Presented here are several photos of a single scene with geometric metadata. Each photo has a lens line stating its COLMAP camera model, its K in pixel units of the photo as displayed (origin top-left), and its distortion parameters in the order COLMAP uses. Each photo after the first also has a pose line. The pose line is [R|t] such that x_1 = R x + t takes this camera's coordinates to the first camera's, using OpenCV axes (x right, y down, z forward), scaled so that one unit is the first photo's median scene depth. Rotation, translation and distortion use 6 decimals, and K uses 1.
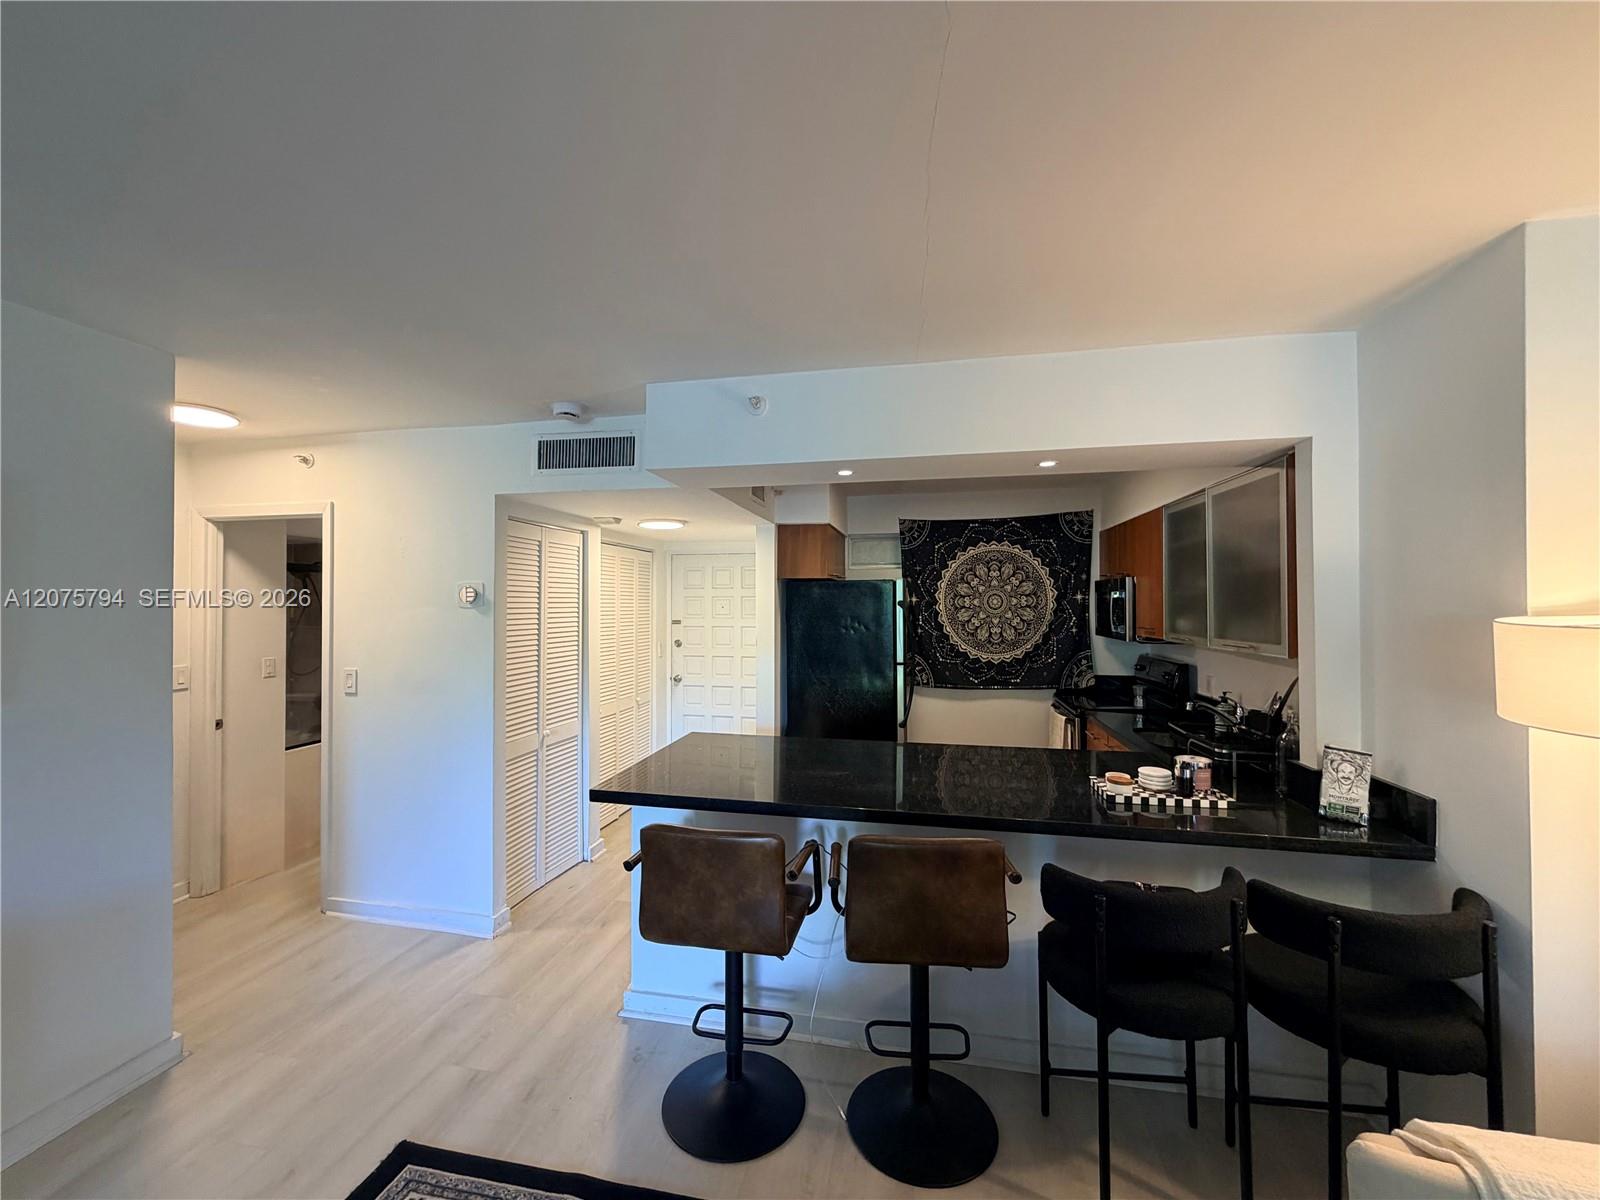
lens RADIAL K [[639.4, 0, 791.6], [0, 639.4, 598.3], [0, 0, 1]] dist [0.001498, -0.000329]
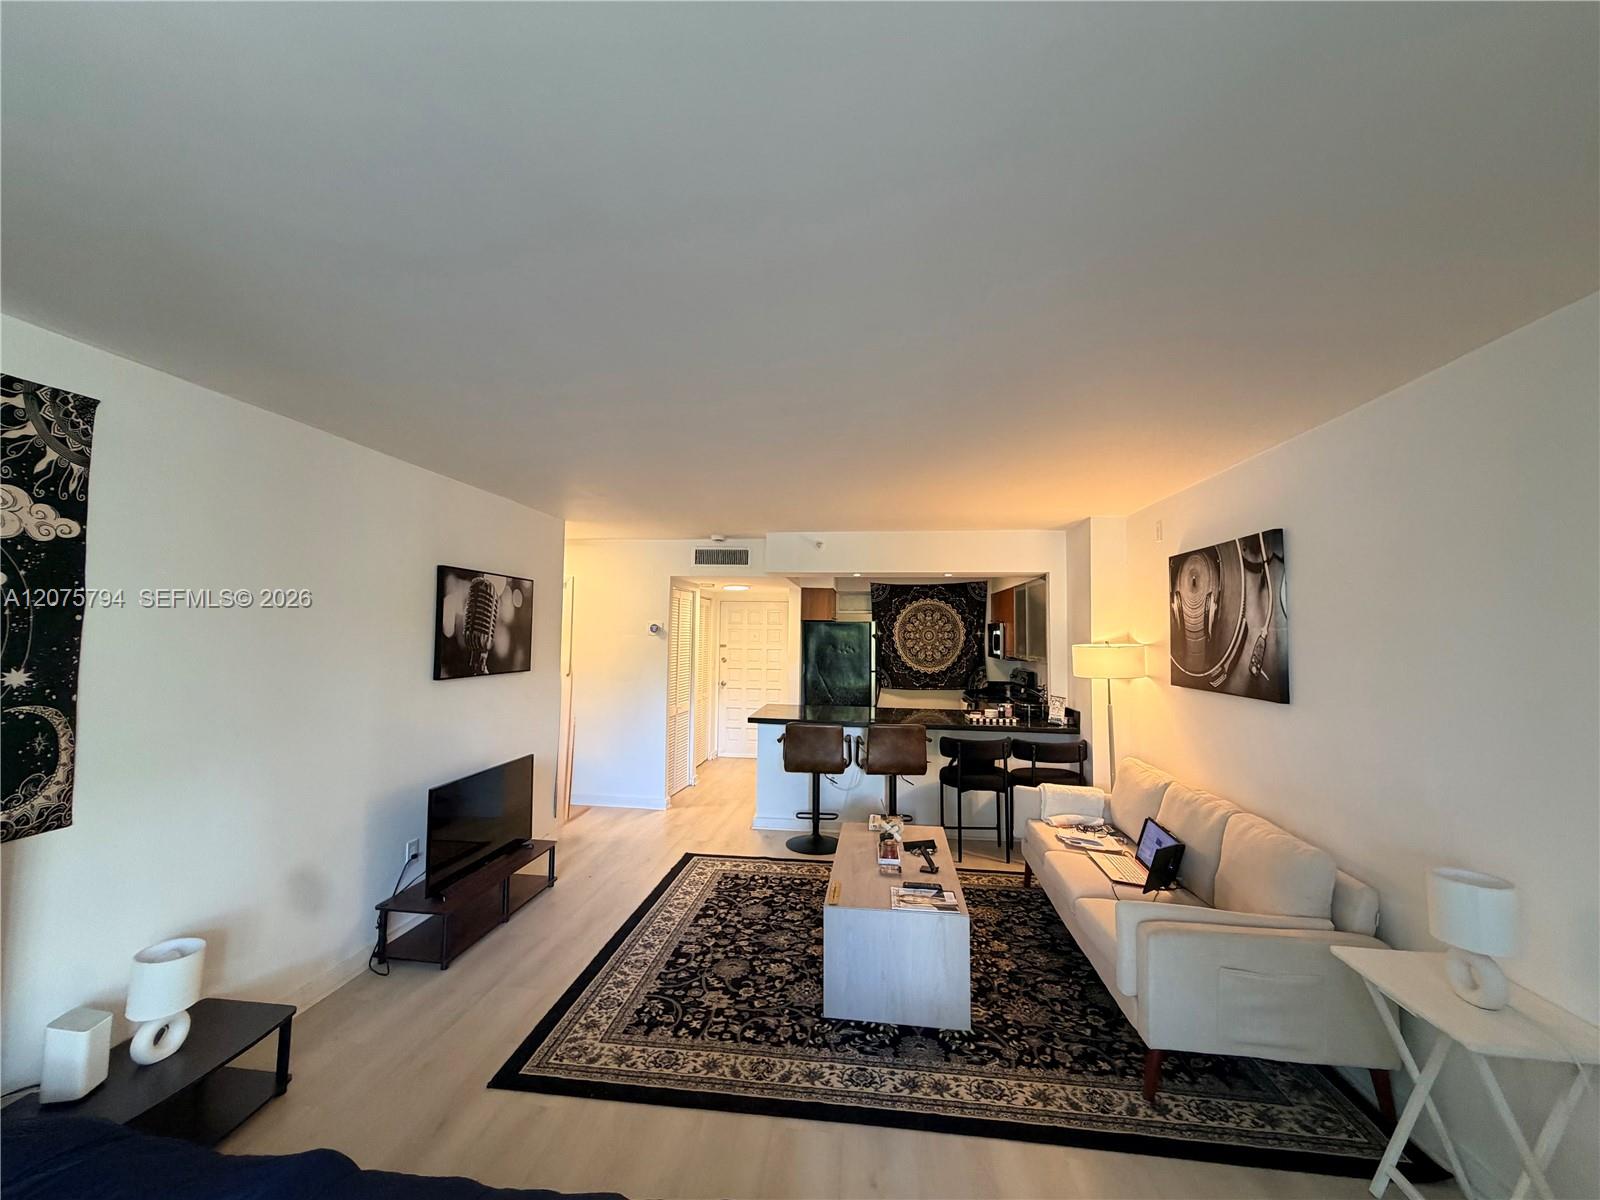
lens RADIAL K [[639.4, 0, 792.2], [0, 639.4, 598.1], [0, 0, 1]] dist [0.001498, -0.000329]
pose [[0.996348, 0.019208, 0.083199, -0.168620], [-0.015401, 0.998815, -0.046156, -0.009374], [-0.083987, 0.044707, 0.995463, -0.604845]]
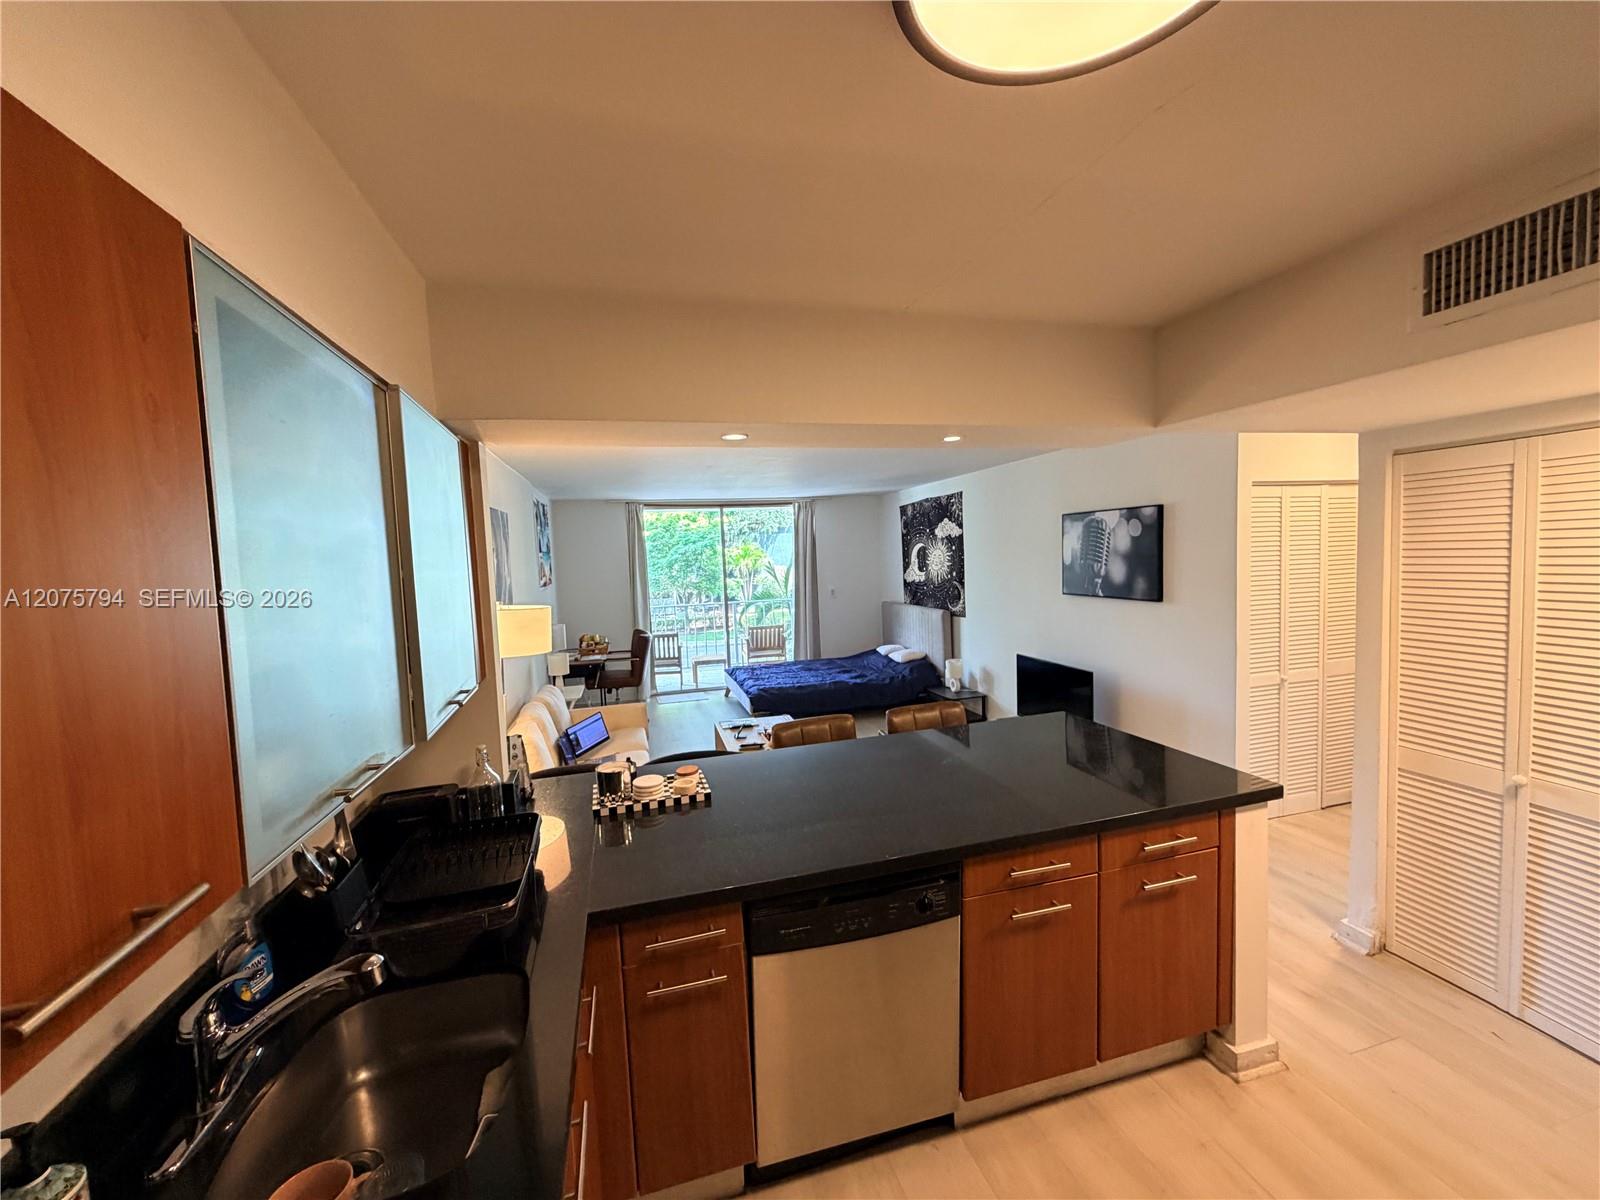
lens RADIAL K [[639.4, 0, 792.1], [0, 639.4, 604.2], [0, 0, 1]] dist [0.001498, -0.000329]
pose [[-0.891661, 0.076068, -0.446267, 0.372289], [0.049085, 0.996215, 0.071734, -0.025242], [0.450035, 0.042057, -0.892020, 0.922636]]
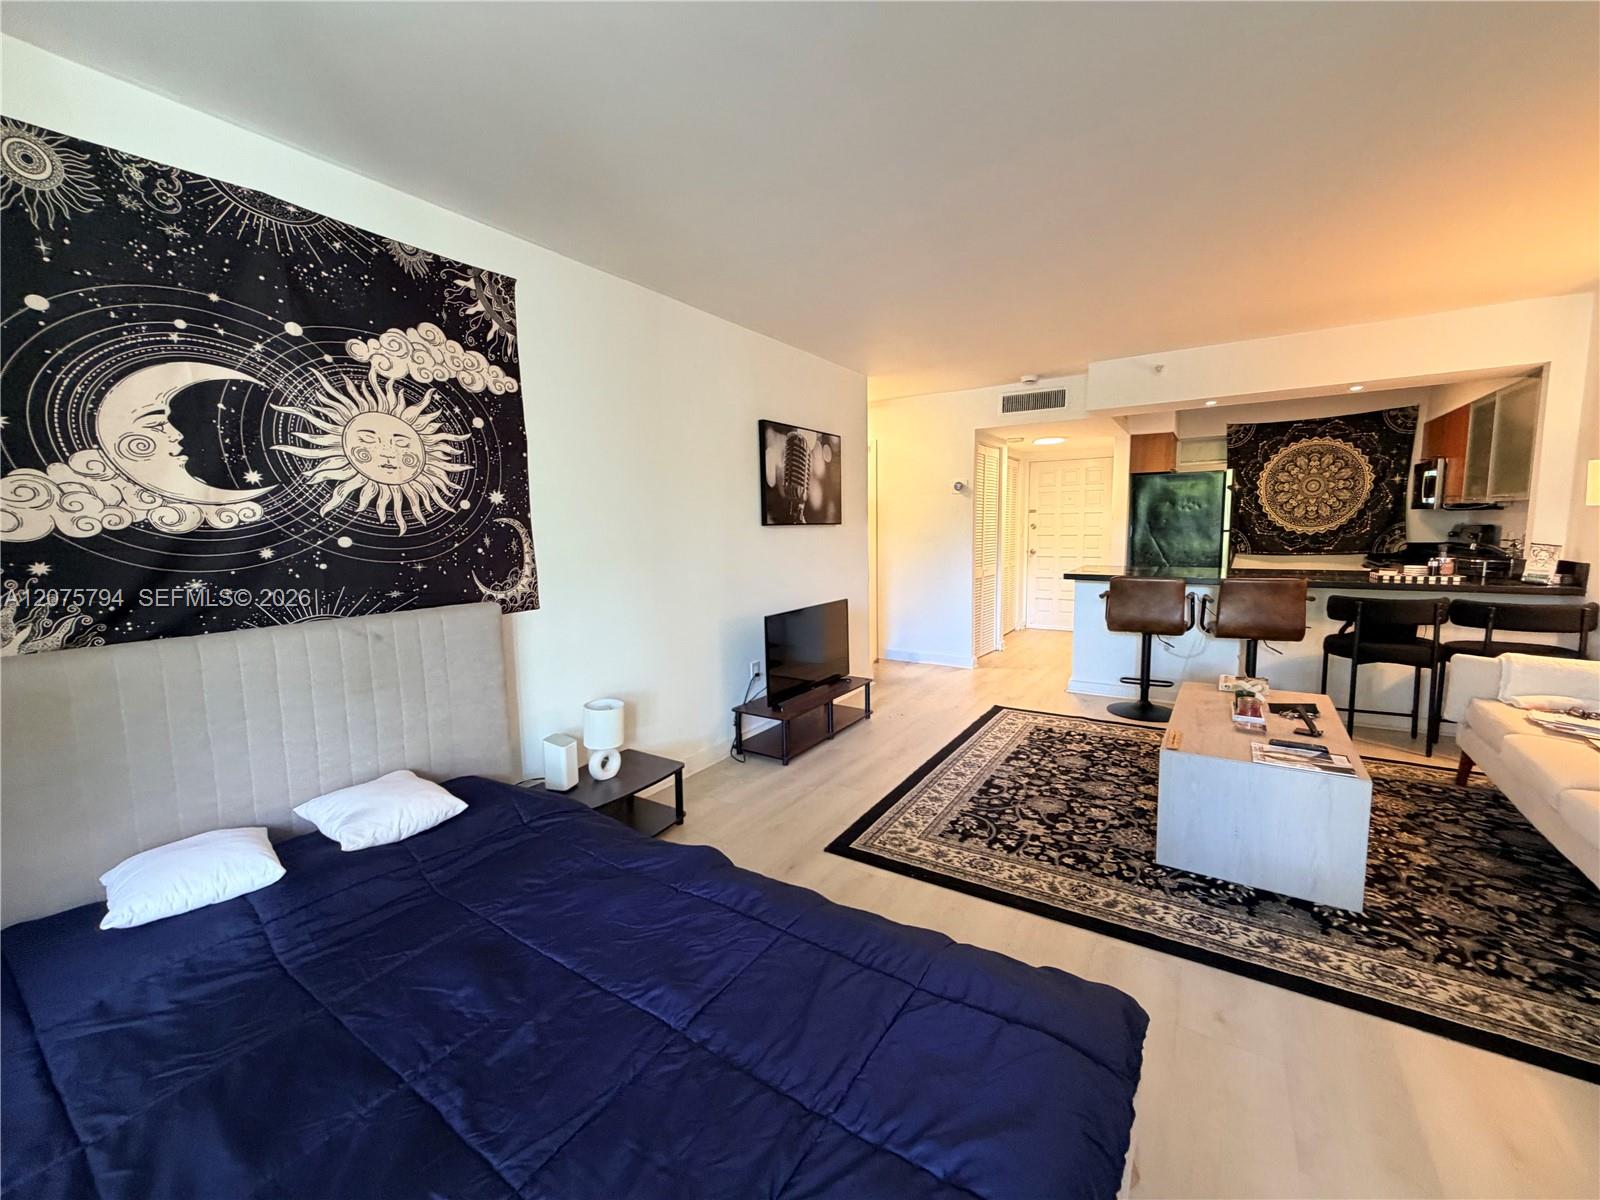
lens RADIAL K [[639.4, 0, 791.8], [0, 639.4, 598.1], [0, 0, 1]] dist [0.001498, -0.000329]
pose [[0.930195, 0.025943, -0.366148, -0.177207], [0.020764, 0.992183, 0.123052, 0.049729], [0.366479, -0.122065, 0.922385, -0.589972]]
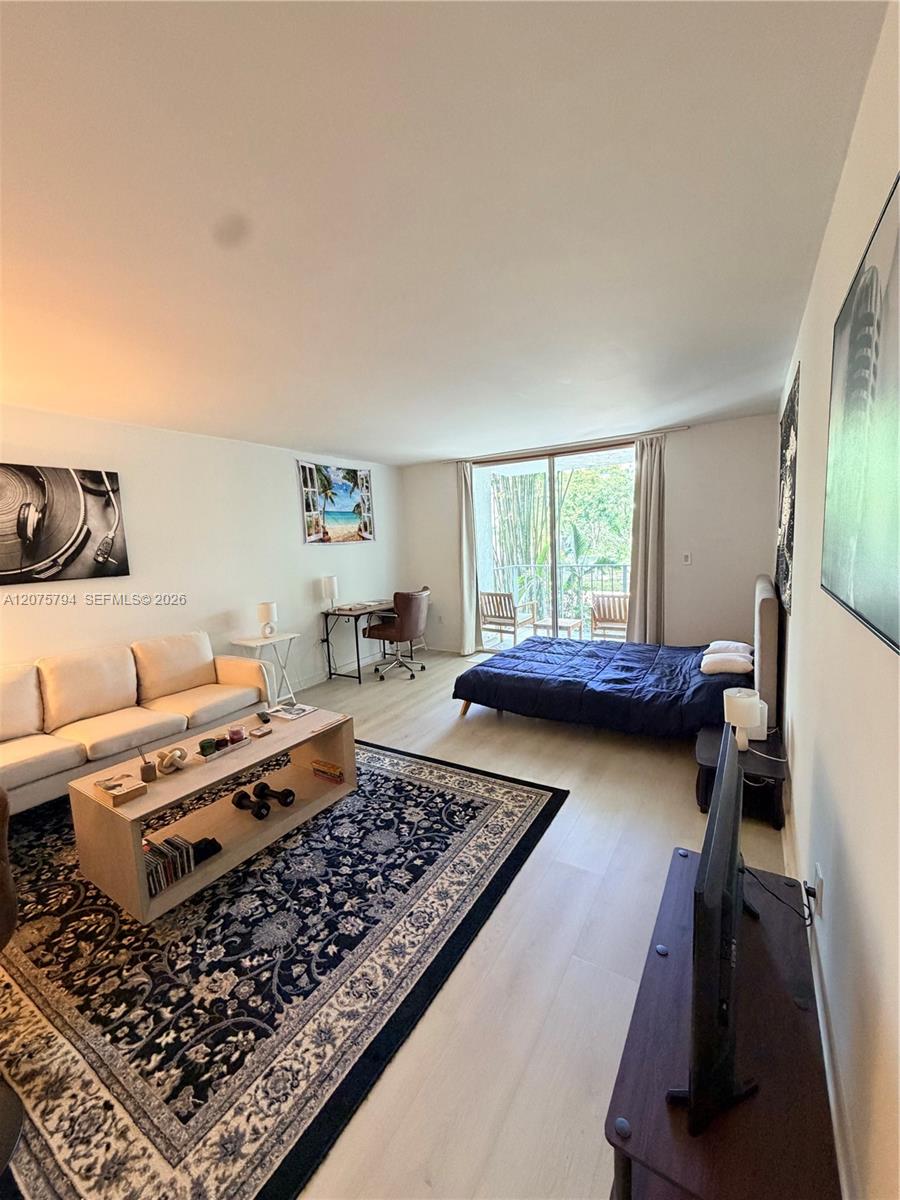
lens RADIAL K [[479.5, 0, 448.0], [0, 479.5, 597.6], [0, 0, 1]] dist [0.001498, -0.000329]
pose [[-0.939312, 0.002936, 0.343050, -0.411451], [0.043909, 0.992768, 0.111731, 0.024673], [-0.340241, 0.120014, -0.932648, 0.481320]]
